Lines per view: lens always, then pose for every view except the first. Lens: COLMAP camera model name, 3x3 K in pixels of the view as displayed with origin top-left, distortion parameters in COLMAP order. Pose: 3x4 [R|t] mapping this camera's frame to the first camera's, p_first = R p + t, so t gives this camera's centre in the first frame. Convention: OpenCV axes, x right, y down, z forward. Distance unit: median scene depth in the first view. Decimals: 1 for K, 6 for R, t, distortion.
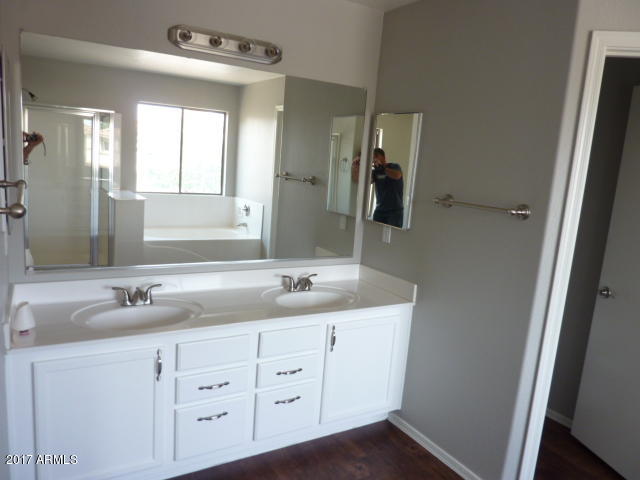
lens RADIAL K [[475.4, 0, 318.2], [0, 475.4, 241.0], [0, 0, 1]] dist [-0.016316, -0.017887]
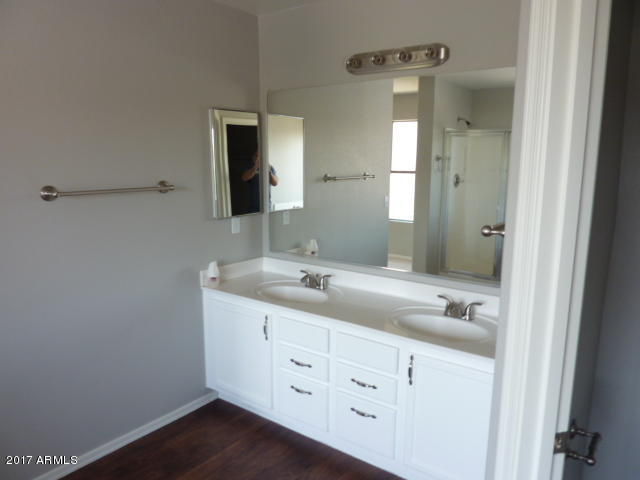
lens RADIAL K [[475.4, 0, 317.7], [0, 475.4, 239.5], [0, 0, 1]] dist [-0.016316, -0.017887]
pose [[0.348941, 0.064553, -0.934919, 0.735557], [-0.137258, 0.990387, 0.017154, -0.016069], [0.927038, 0.122340, 0.354447, 0.509464]]
